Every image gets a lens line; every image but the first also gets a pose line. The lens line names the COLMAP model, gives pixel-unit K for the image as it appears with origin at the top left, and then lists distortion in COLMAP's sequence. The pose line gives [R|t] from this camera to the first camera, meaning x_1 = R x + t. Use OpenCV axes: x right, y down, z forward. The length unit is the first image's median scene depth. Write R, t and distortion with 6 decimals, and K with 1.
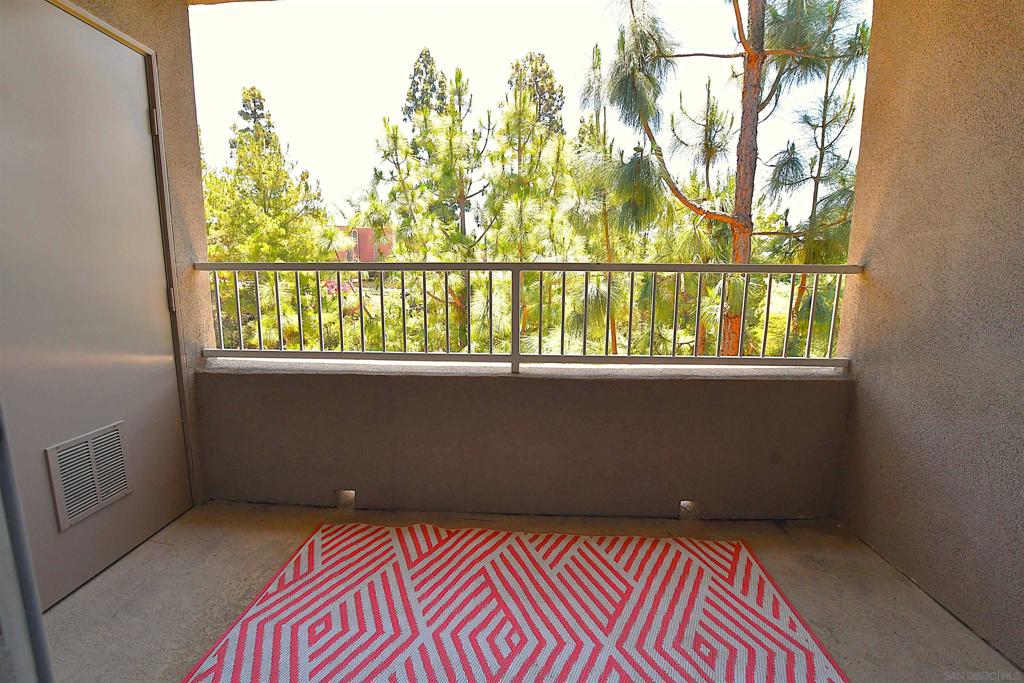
lens RADIAL K [[450.2, 0, 505.6], [0, 450.2, 339.4], [0, 0, 1]] dist [-0.023327, 0.001318]
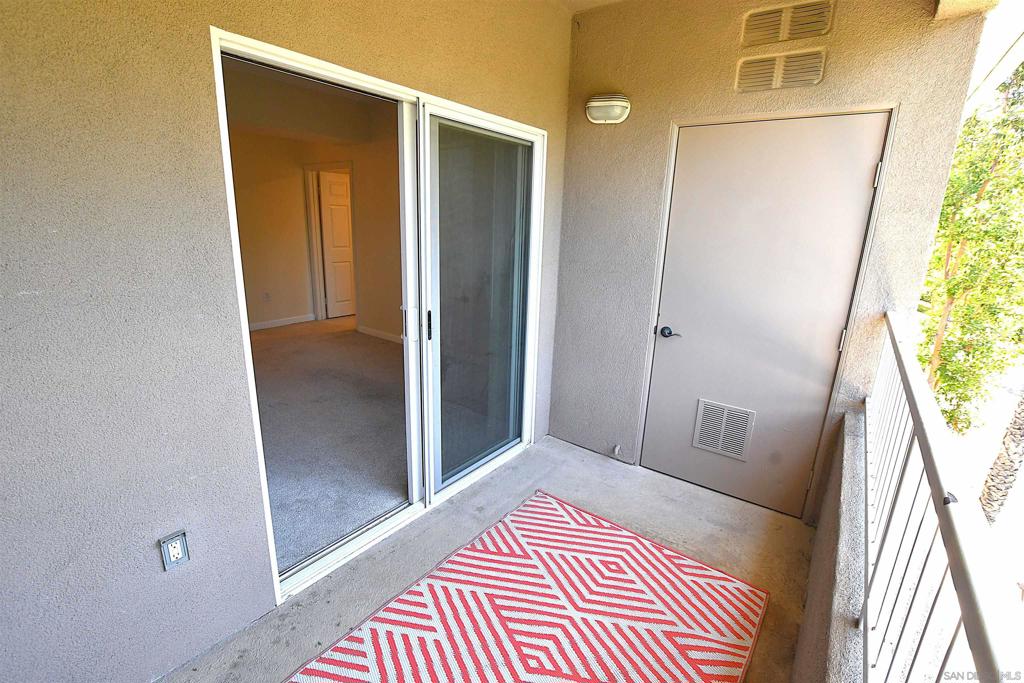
lens RADIAL K [[450.2, 0, 506.2], [0, 450.2, 342.6], [0, 0, 1]] dist [-0.023327, 0.001318]
pose [[-0.552945, 0.189012, -0.811497, 0.713546], [-0.160153, 0.931661, 0.326127, -0.381642], [0.817682, 0.310294, -0.484886, 1.081464]]
